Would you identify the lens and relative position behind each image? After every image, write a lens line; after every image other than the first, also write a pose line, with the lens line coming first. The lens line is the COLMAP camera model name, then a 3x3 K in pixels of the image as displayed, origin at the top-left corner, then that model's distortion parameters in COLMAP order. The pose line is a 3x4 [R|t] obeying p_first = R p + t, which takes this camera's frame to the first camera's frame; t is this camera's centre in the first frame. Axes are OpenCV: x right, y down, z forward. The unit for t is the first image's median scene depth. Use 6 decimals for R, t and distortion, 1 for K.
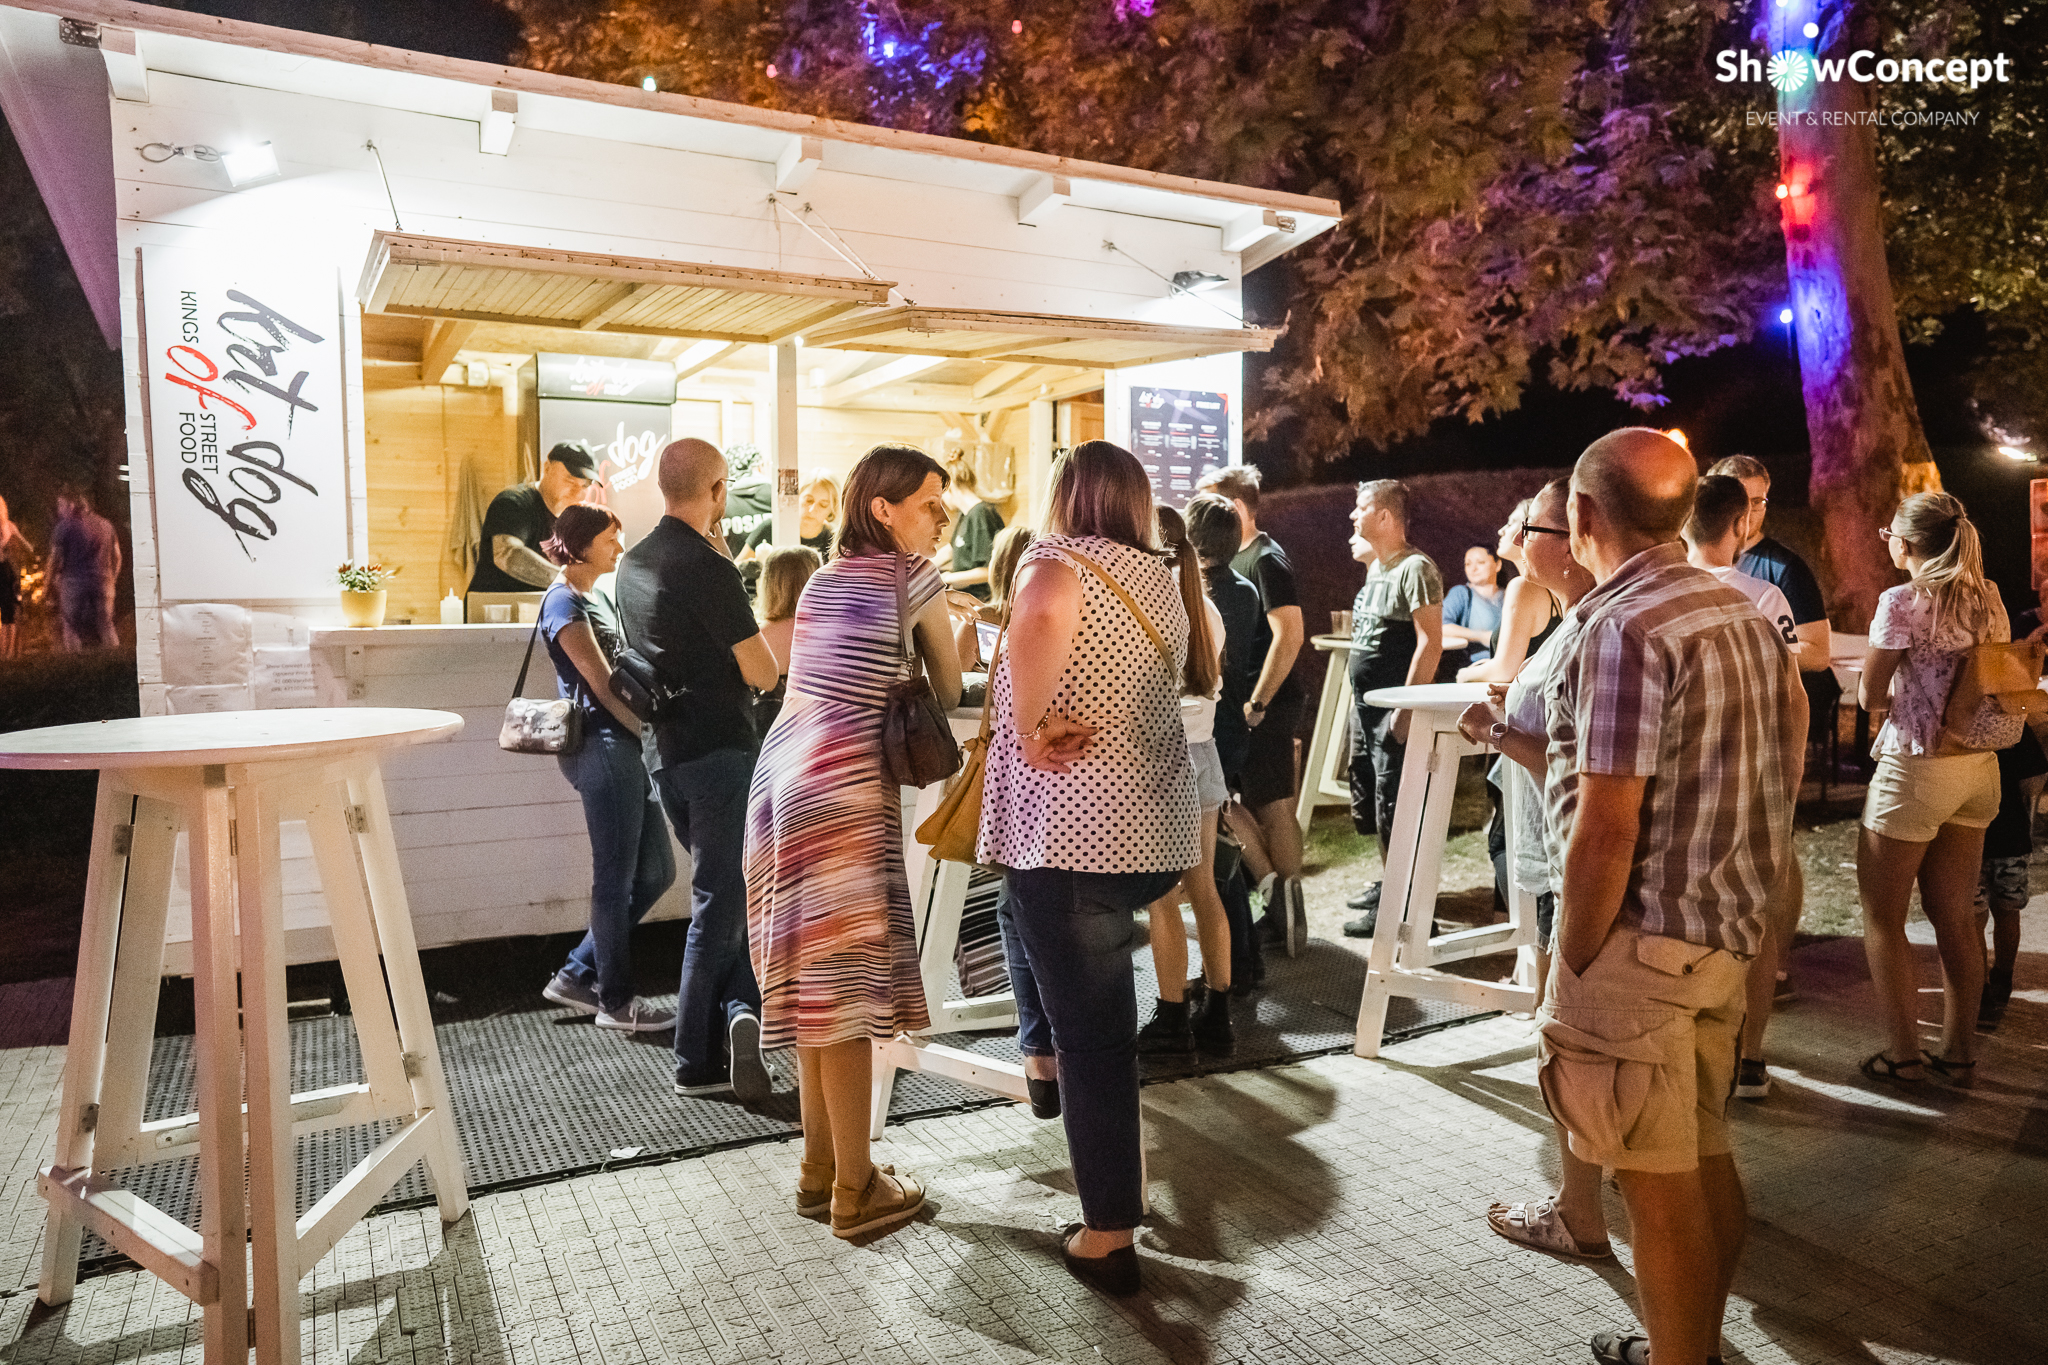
lens RADIAL K [[1411.3, 0, 1027.6], [0, 1411.3, 692.1], [0, 0, 1]] dist [-0.003075, 0.033281]
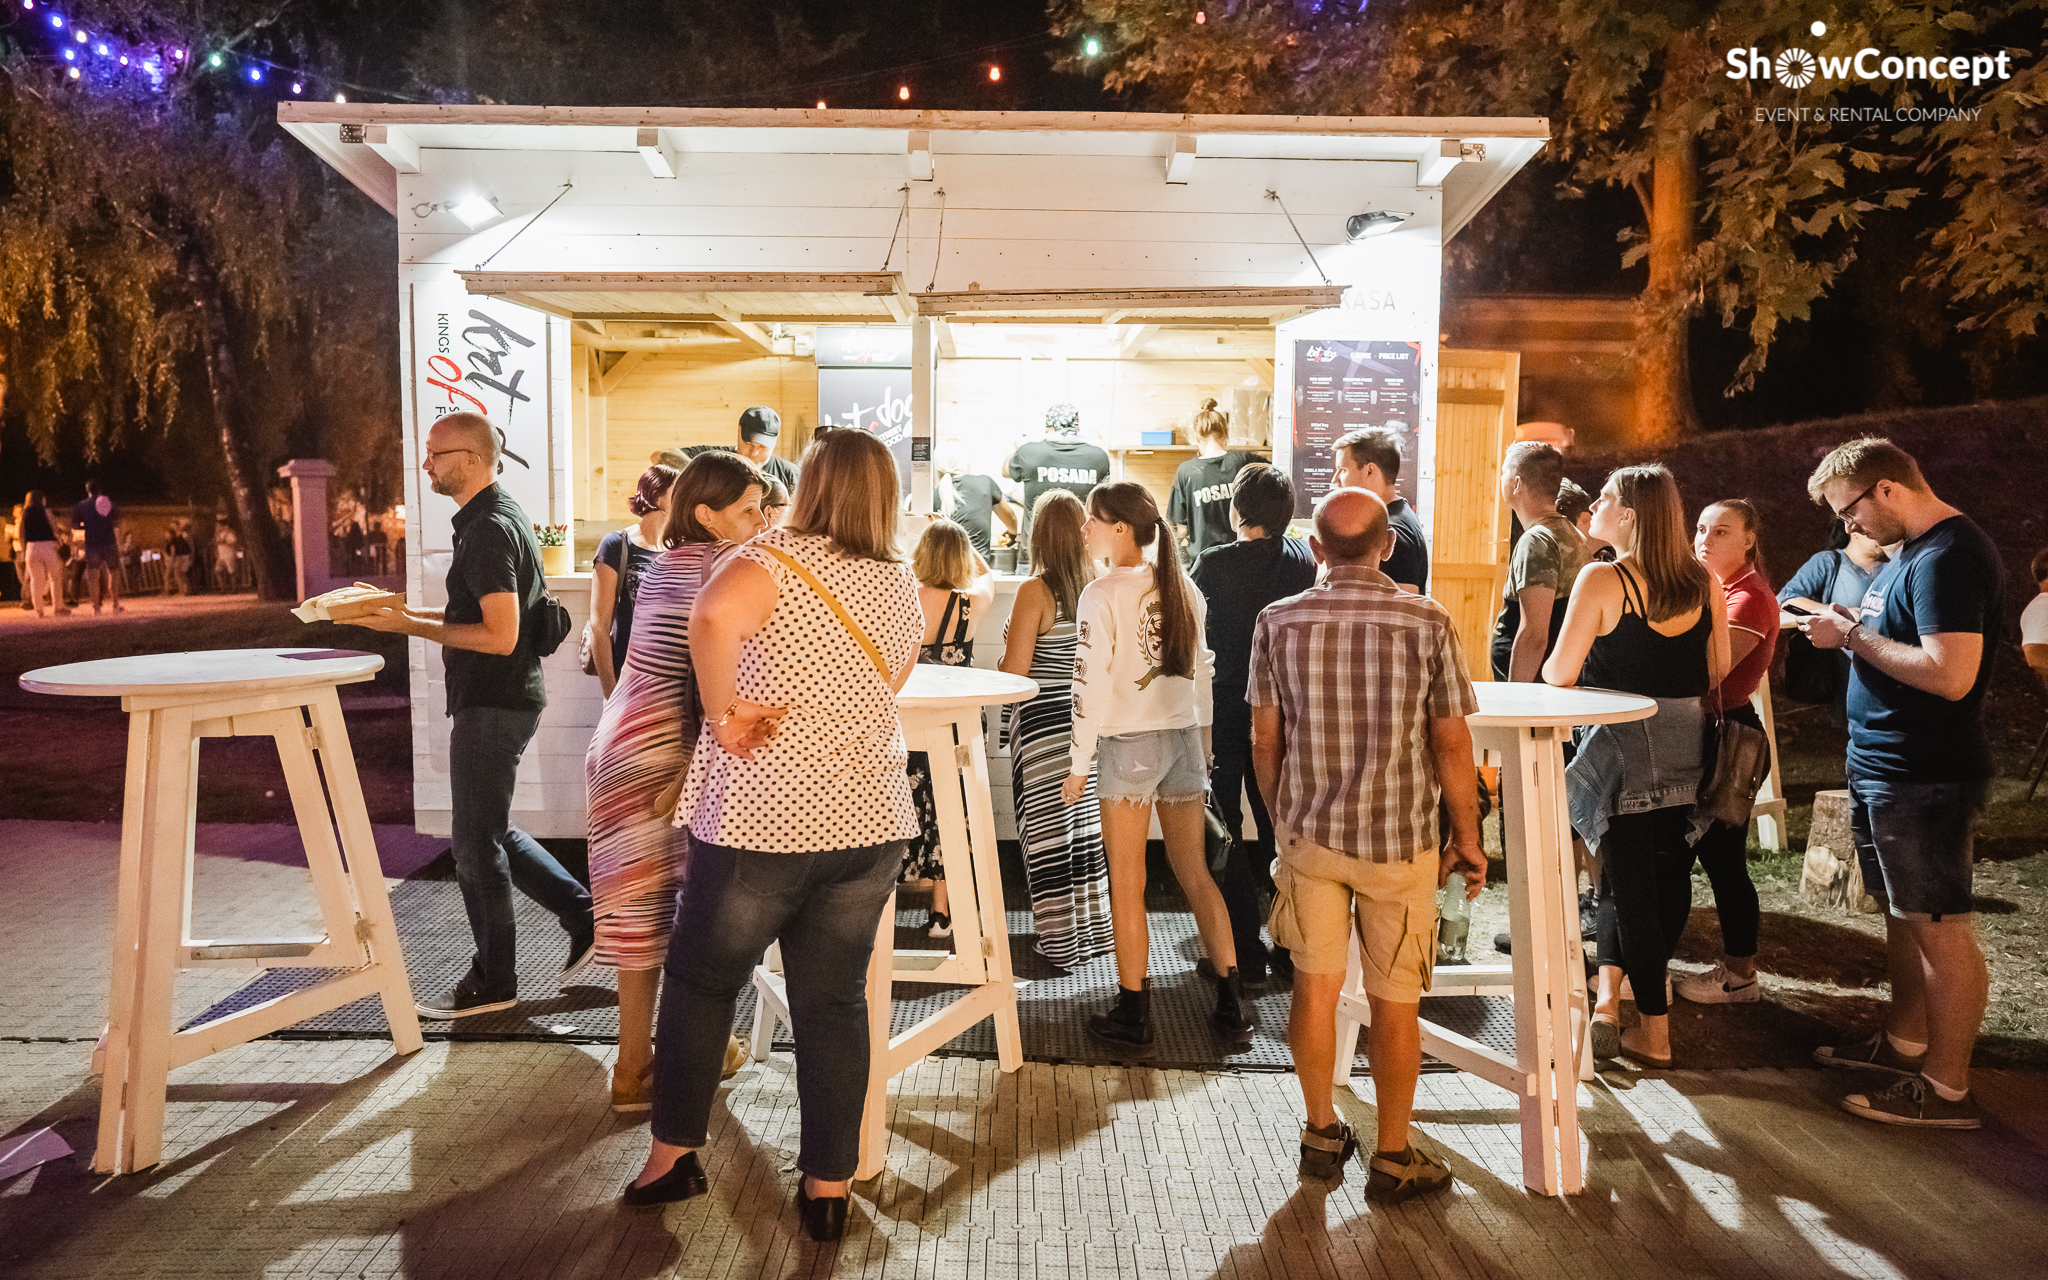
lens RADIAL K [[1400.1, 0, 1016.2], [0, 1400.1, 633.3], [0, 0, 1]] dist [-0.004609, -0.002371]
pose [[0.886594, 0.056793, -0.459049, 0.463331], [-0.047473, 0.998365, 0.031829, -0.053997], [0.460106, -0.006427, 0.887841, 0.098354]]
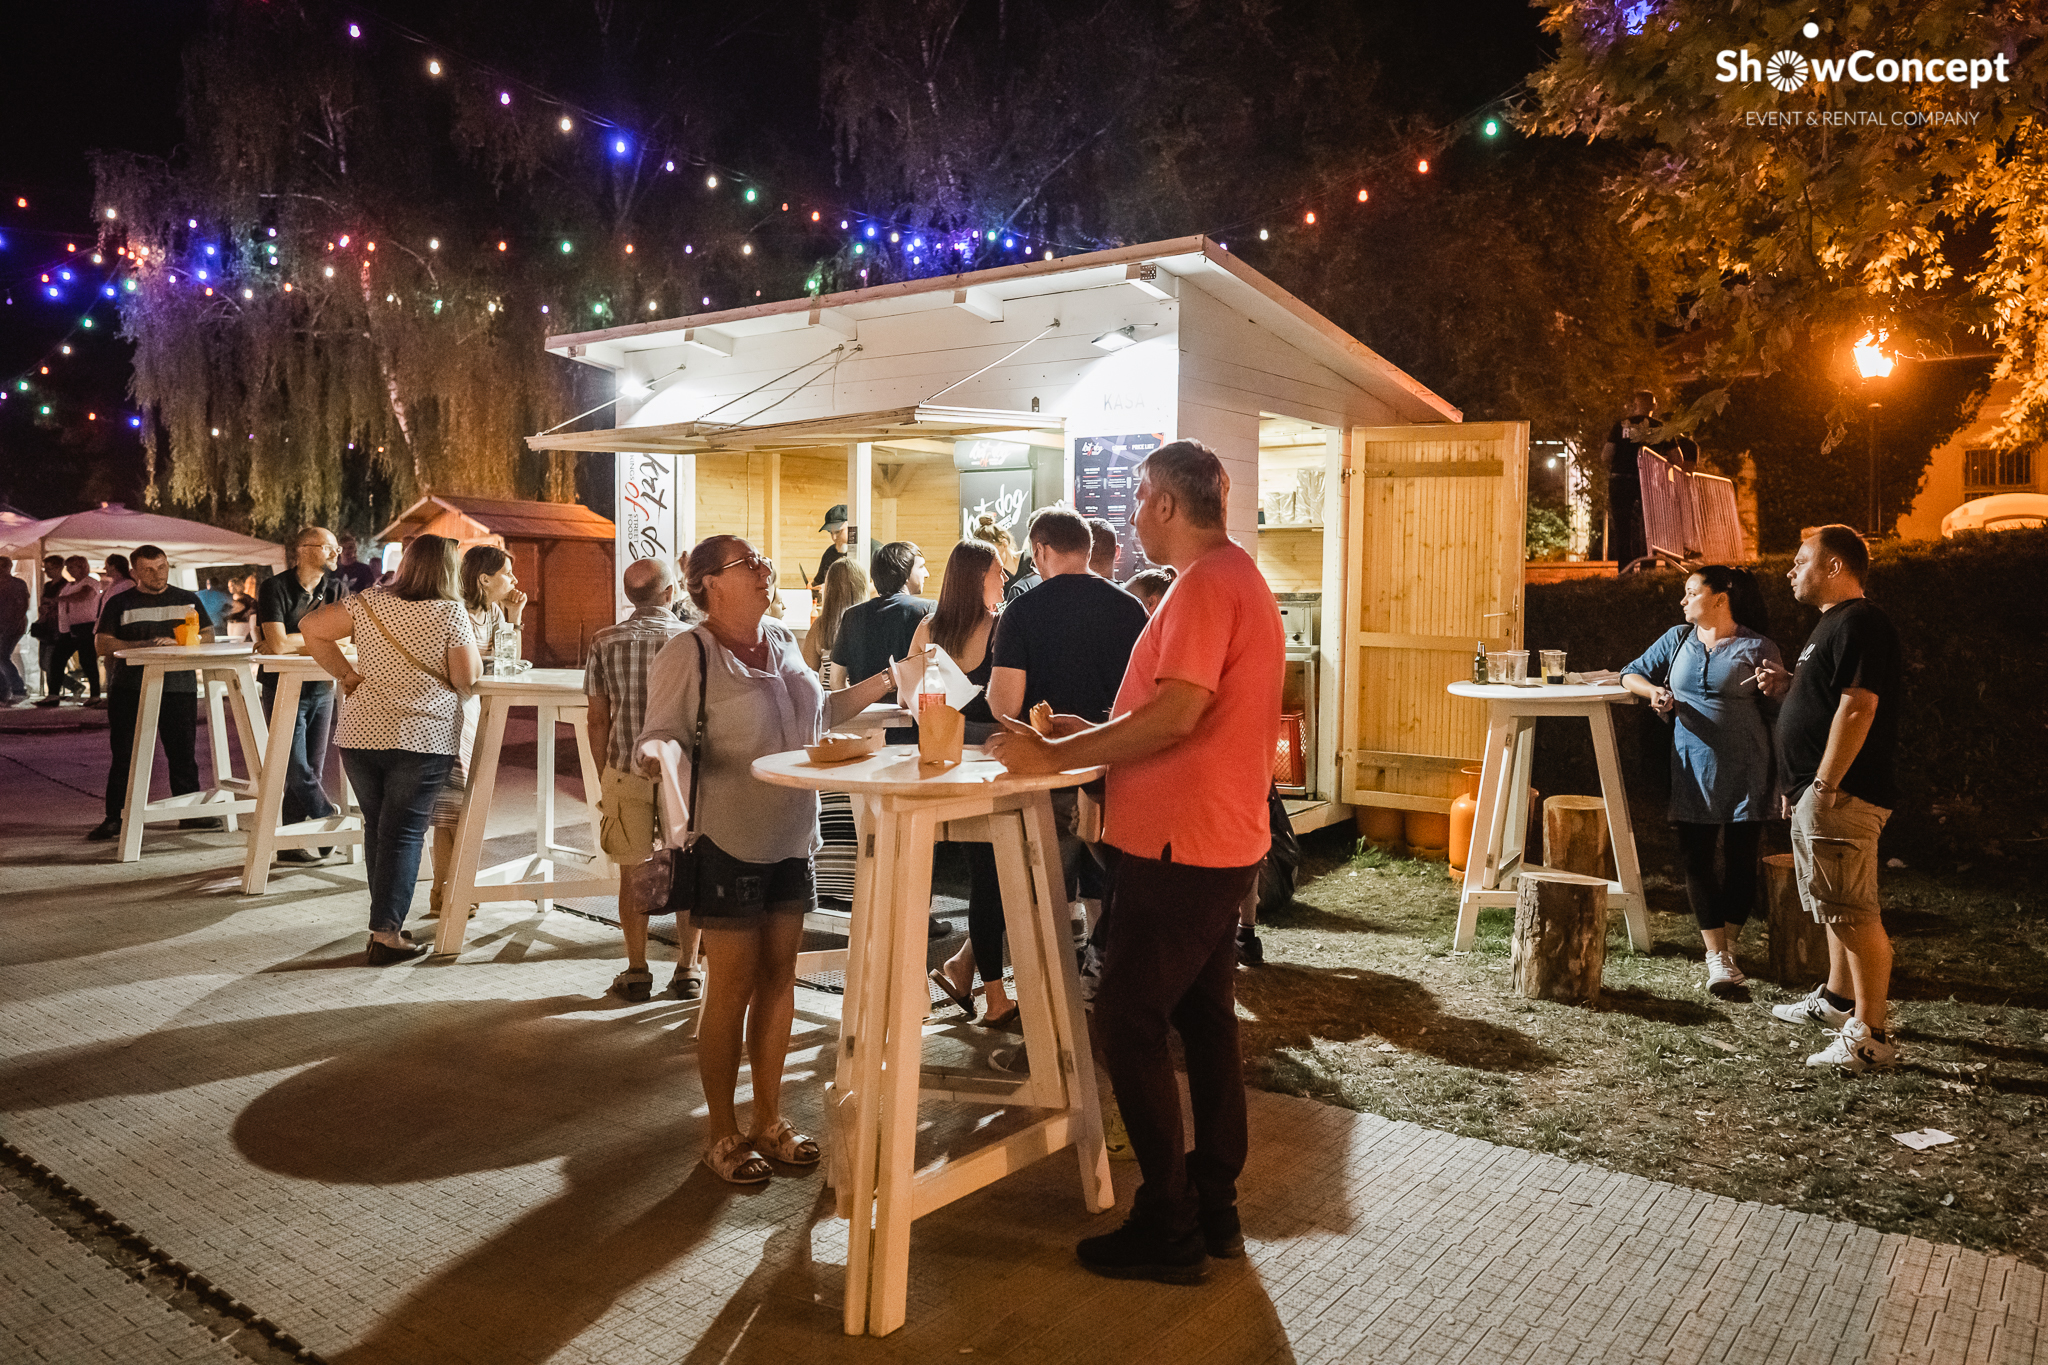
lens RADIAL K [[1462.5, 0, 1024.0], [0, 1462.5, 682.5], [0, 0, 1]] dist [0.003619, 0.000914]
pose [[0.413792, 0.071519, -0.907558, 1.524430], [-0.078229, 0.996015, 0.042822, -0.088252], [0.907004, 0.053278, 0.417738, 0.628518]]
